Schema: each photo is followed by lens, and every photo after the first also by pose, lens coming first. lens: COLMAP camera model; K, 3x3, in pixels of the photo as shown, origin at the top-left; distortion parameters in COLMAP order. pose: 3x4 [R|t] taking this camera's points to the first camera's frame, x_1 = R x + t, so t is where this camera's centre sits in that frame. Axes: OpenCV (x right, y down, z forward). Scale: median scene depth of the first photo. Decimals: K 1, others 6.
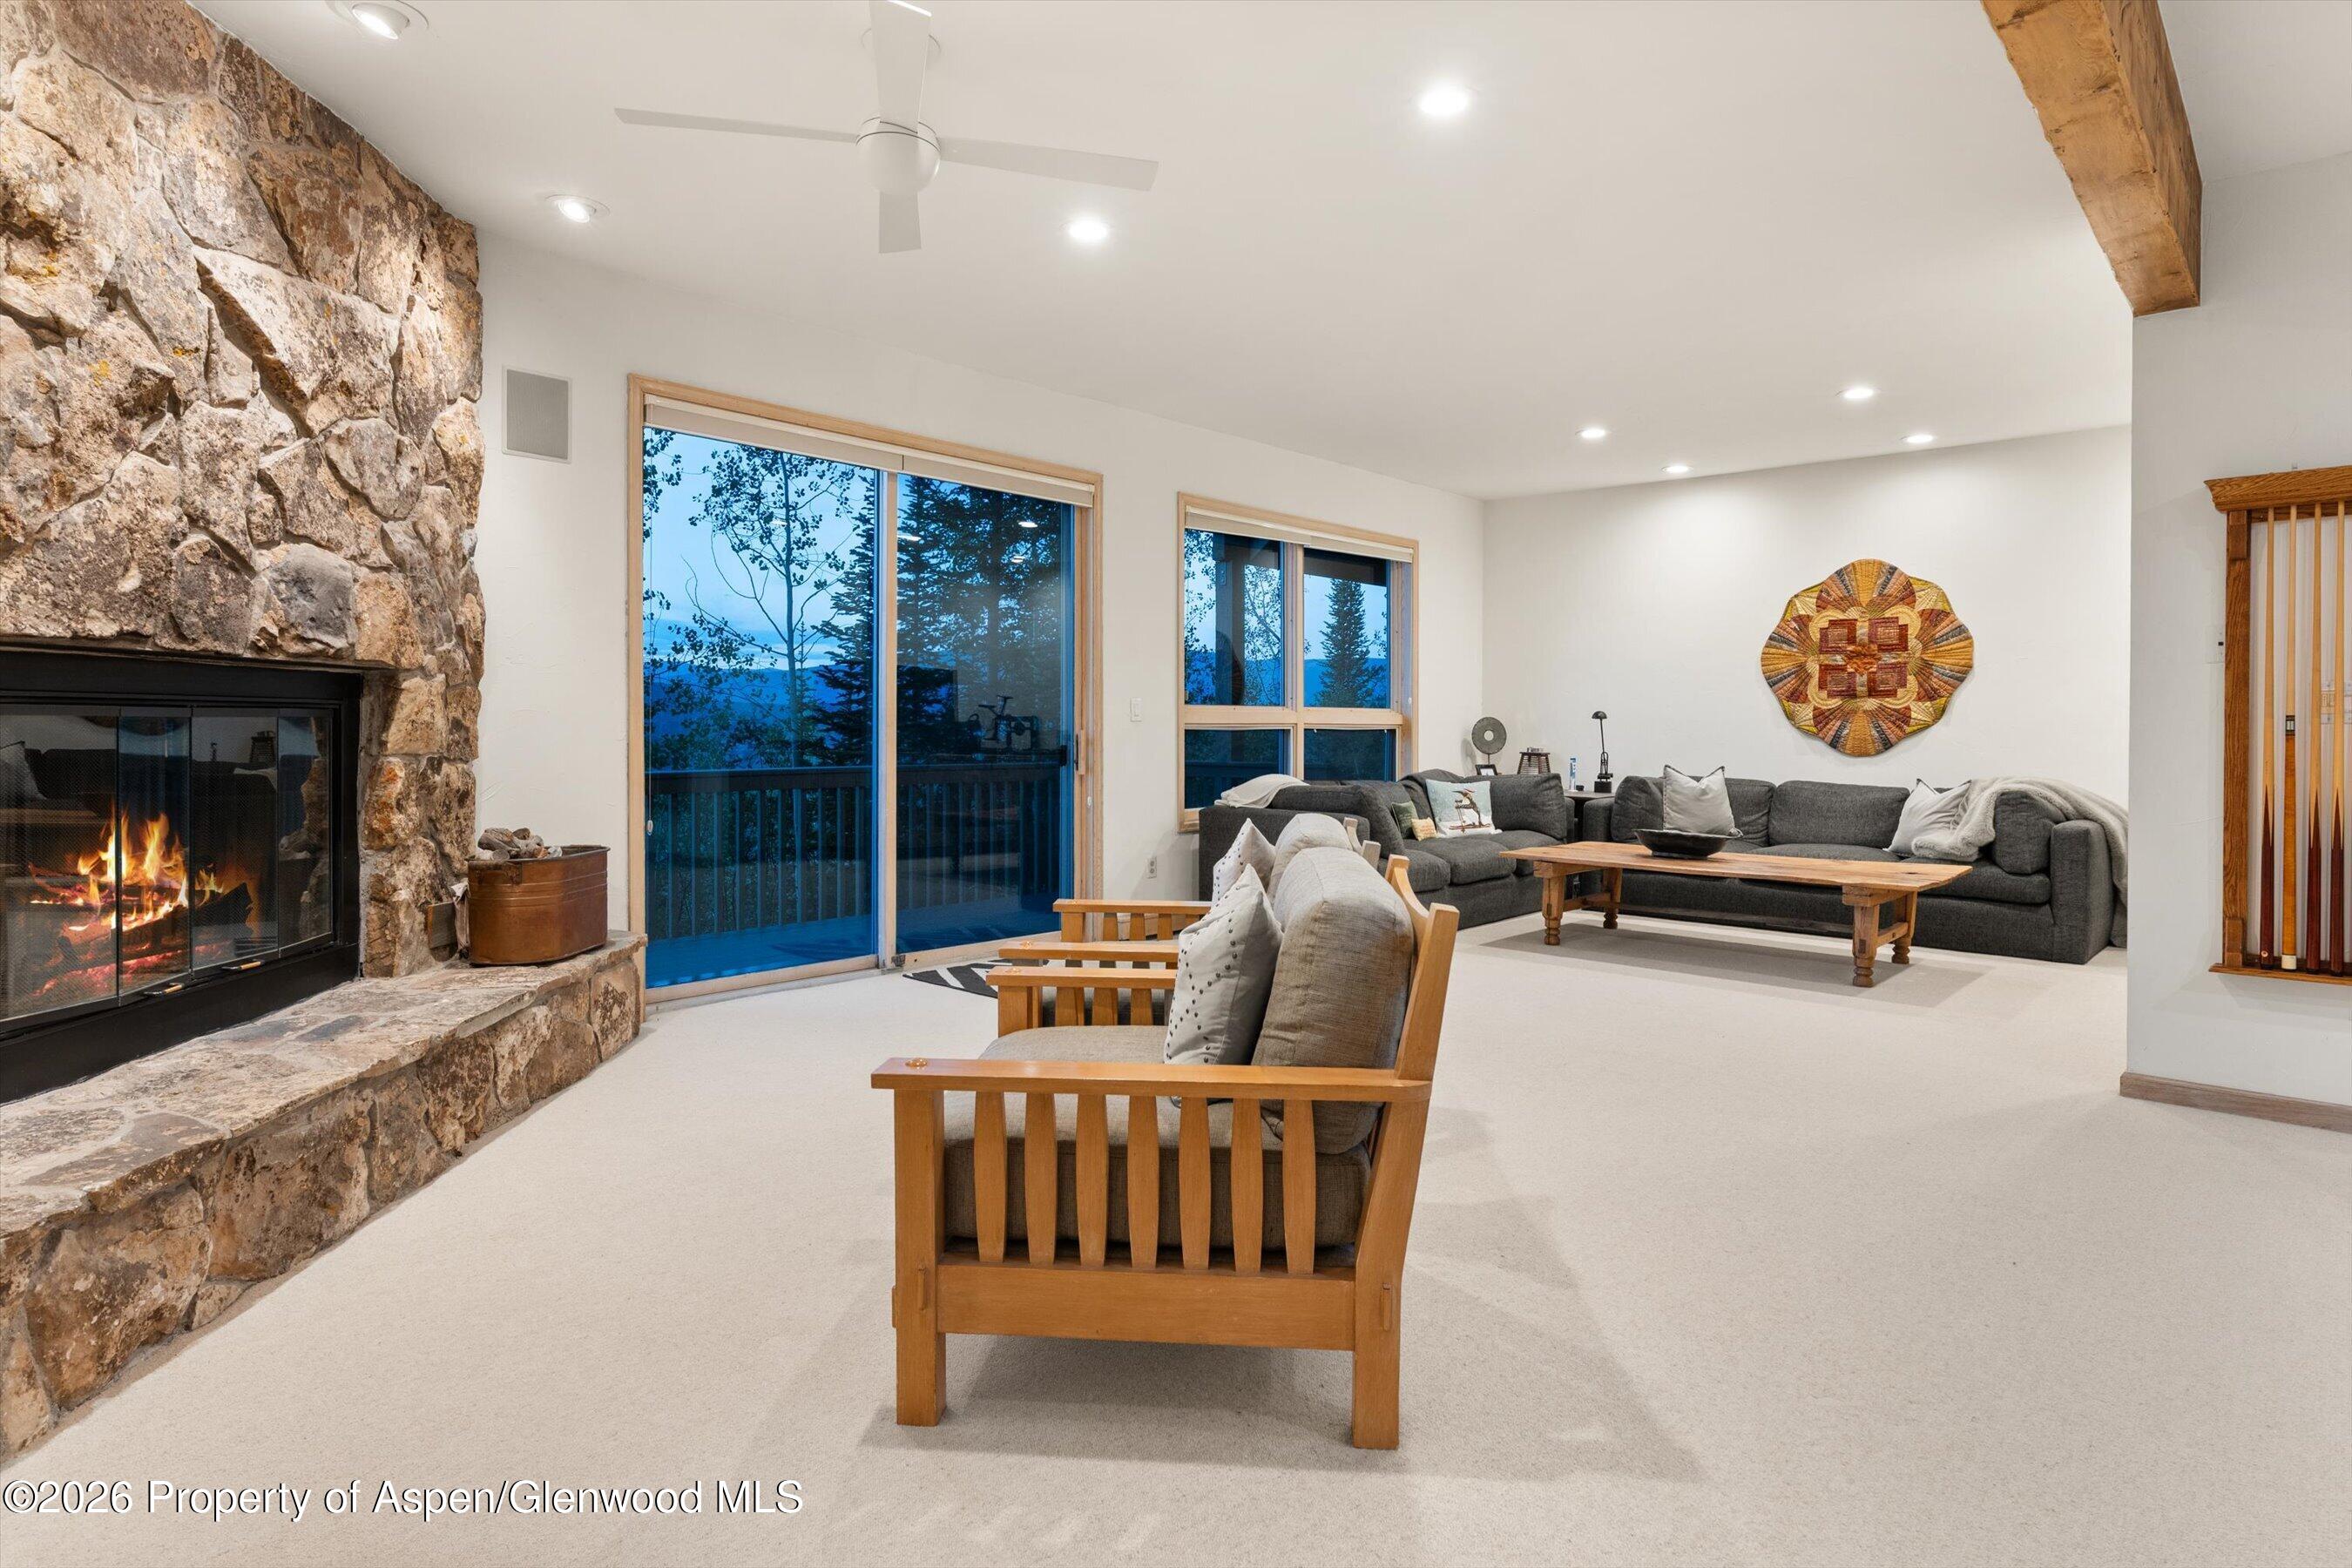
lens RADIAL K [[1128.4, 0, 1174.9], [0, 1128.4, 791.5], [0, 0, 1]] dist [-0.002263, 0.003592]
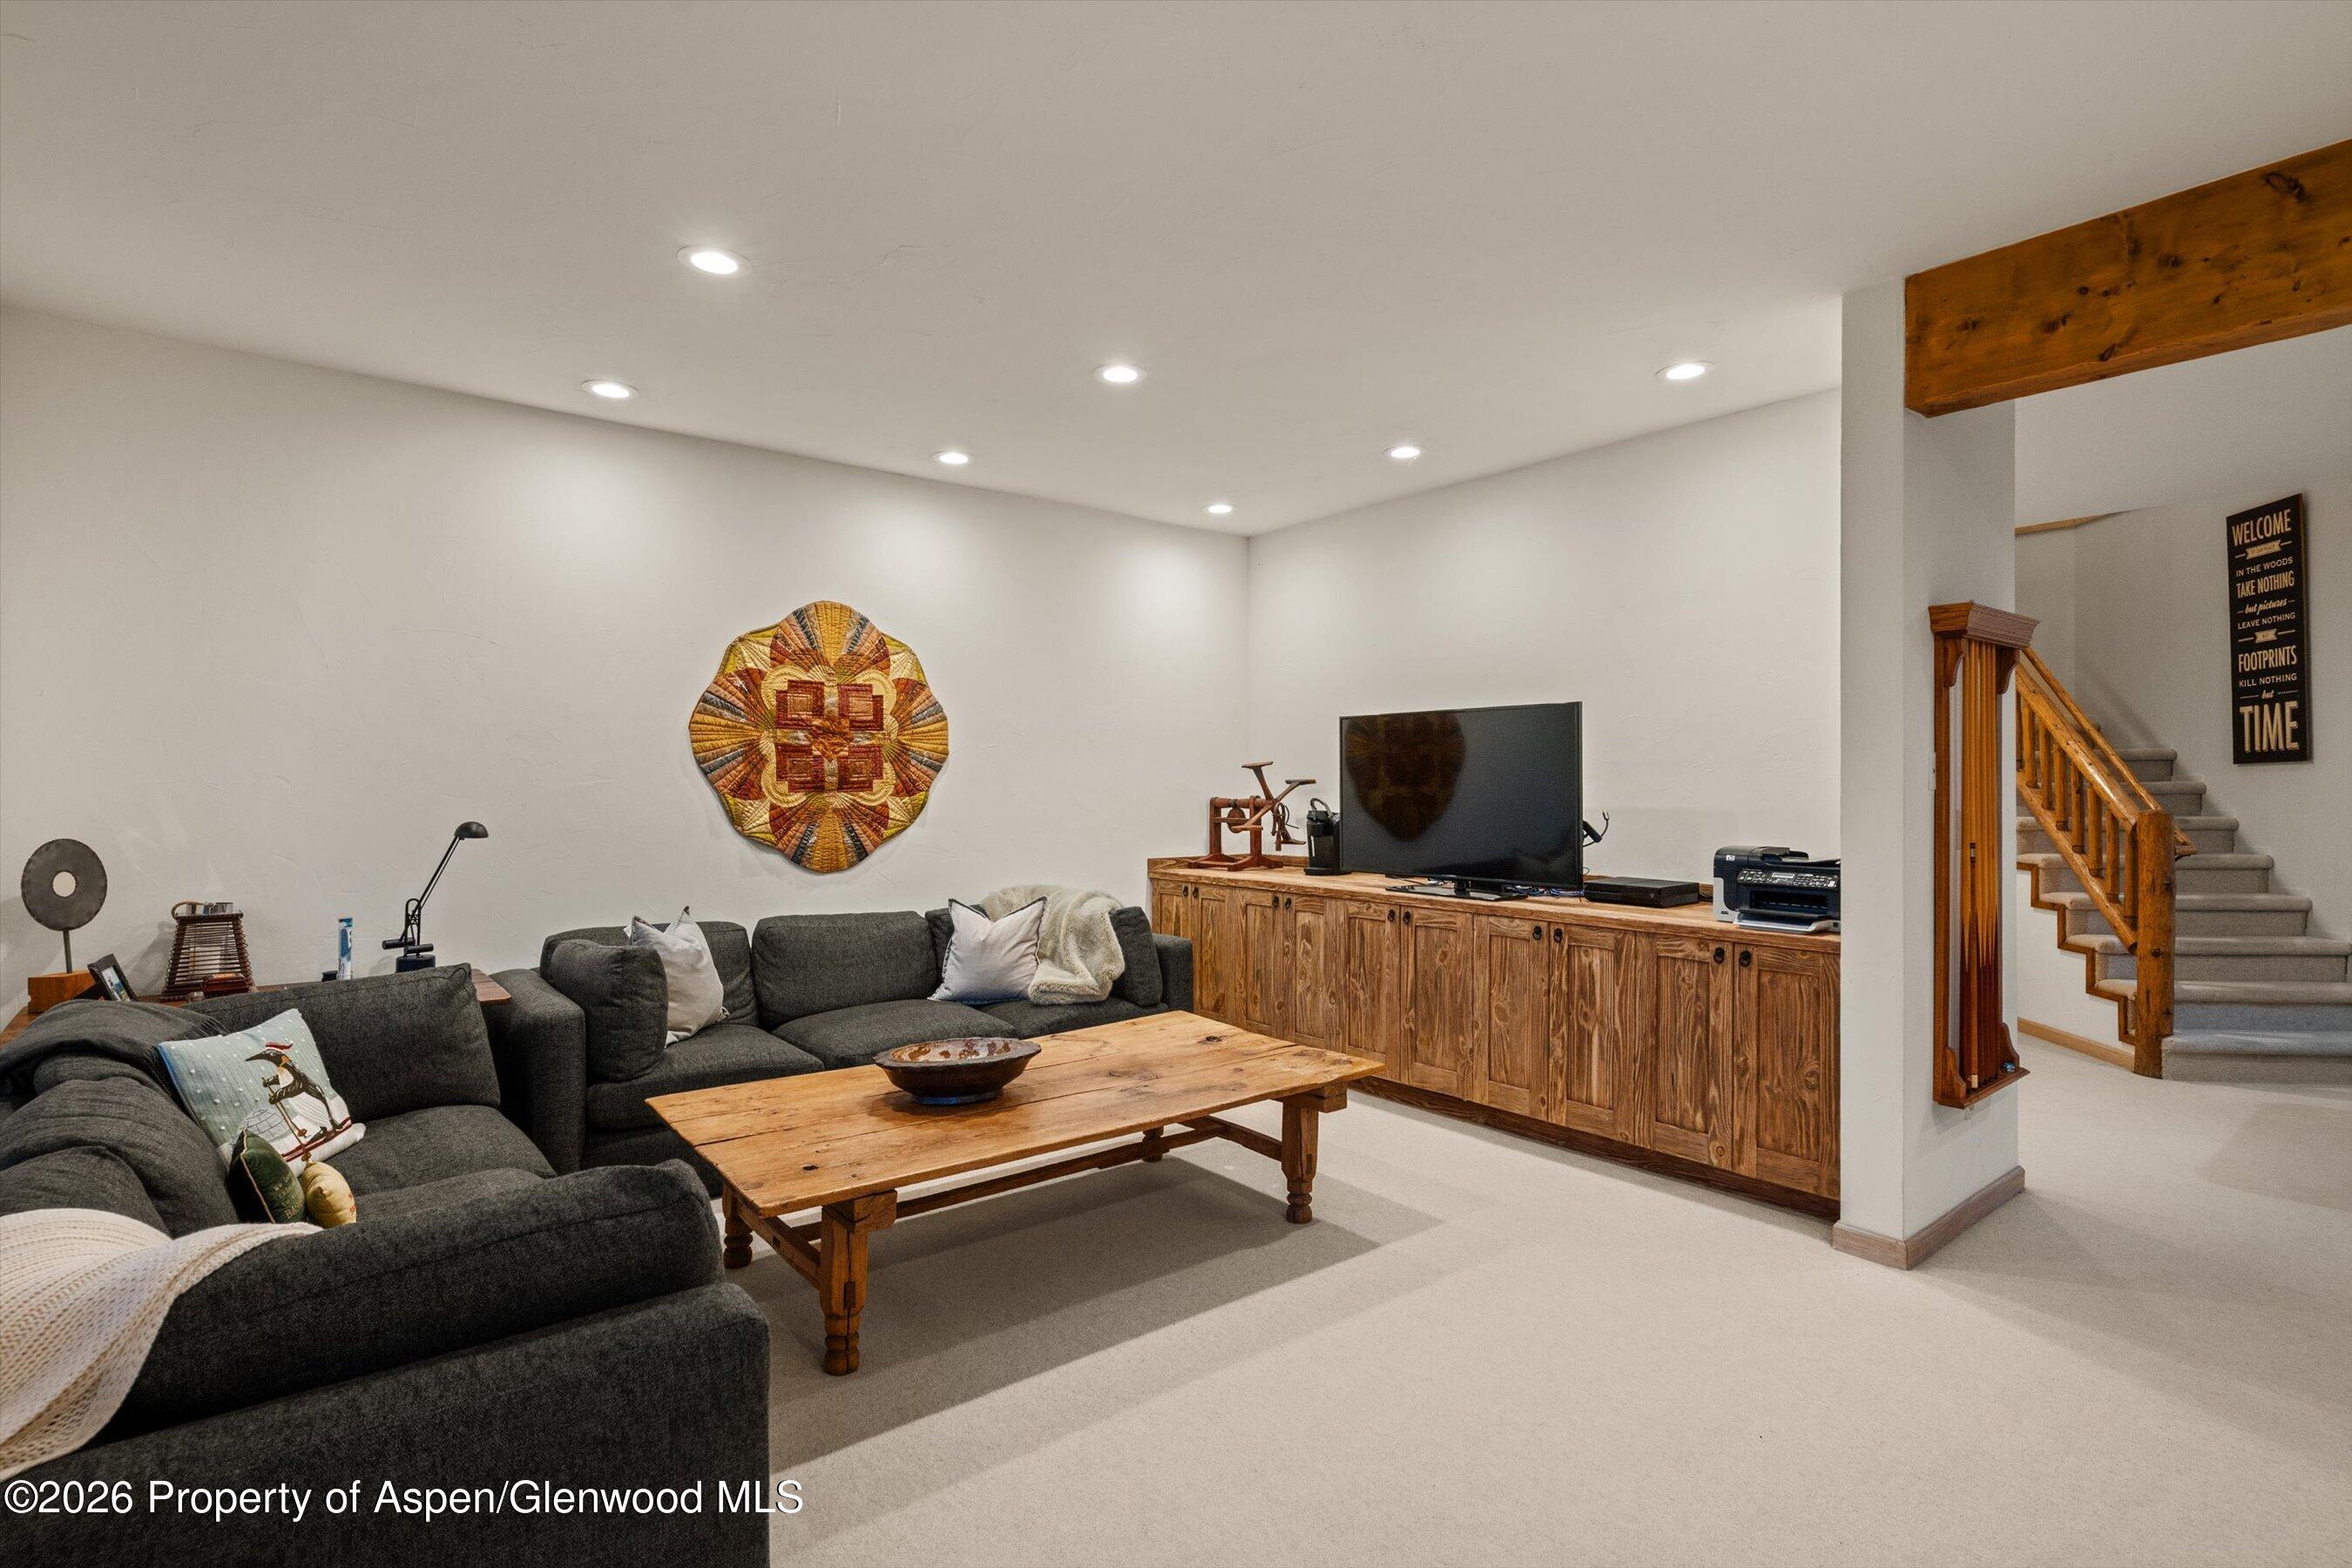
lens RADIAL K [[1128.4, 0, 1174.9], [0, 1128.4, 791.5], [0, 0, 1]] dist [-0.002263, 0.003592]
pose [[0.174103, -0.015984, 0.984598, -0.065810], [0.066416, 0.997782, 0.004454, -0.072157], [-0.982485, 0.064617, 0.174778, 0.660713]]
